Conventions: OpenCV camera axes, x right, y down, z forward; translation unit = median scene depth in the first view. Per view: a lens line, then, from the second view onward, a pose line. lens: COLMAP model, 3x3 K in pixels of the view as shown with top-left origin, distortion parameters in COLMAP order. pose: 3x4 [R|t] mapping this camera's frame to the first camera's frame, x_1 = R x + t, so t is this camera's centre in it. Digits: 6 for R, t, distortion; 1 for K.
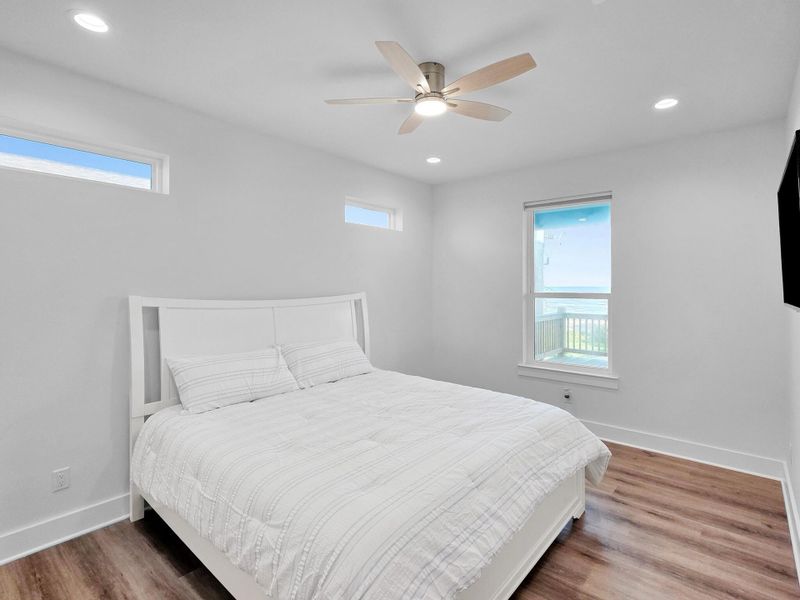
lens RADIAL K [[403.3, 0, 399.2], [0, 403.3, 318.4], [0, 0, 1]] dist [-0.038315, -0.000058]
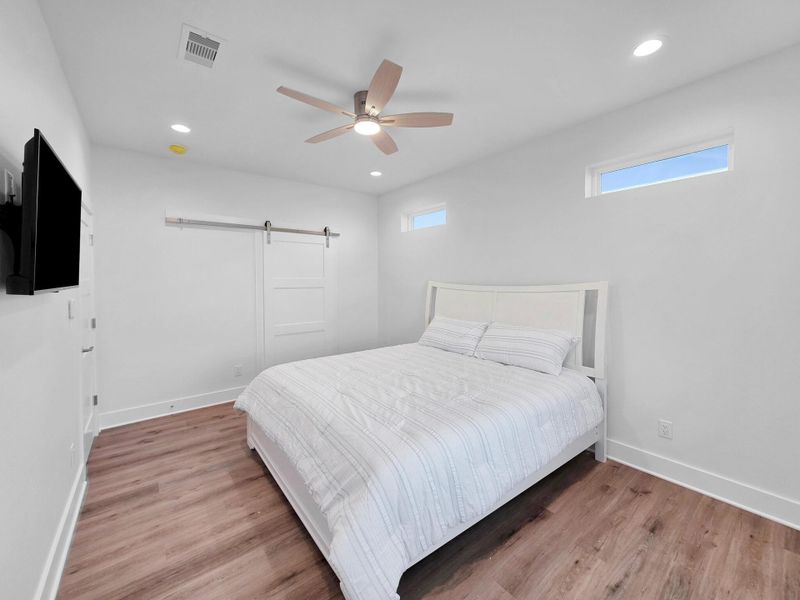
lens RADIAL K [[328.2, 0, 400.5], [0, 328.2, 297.8], [0, 0, 1]] dist [0.000733, 0.000156]
pose [[-0.198057, 0.067837, -0.977840, 0.975377], [-0.060256, 0.994873, 0.081223, -0.096318], [0.978337, 0.075008, -0.192954, 1.173279]]
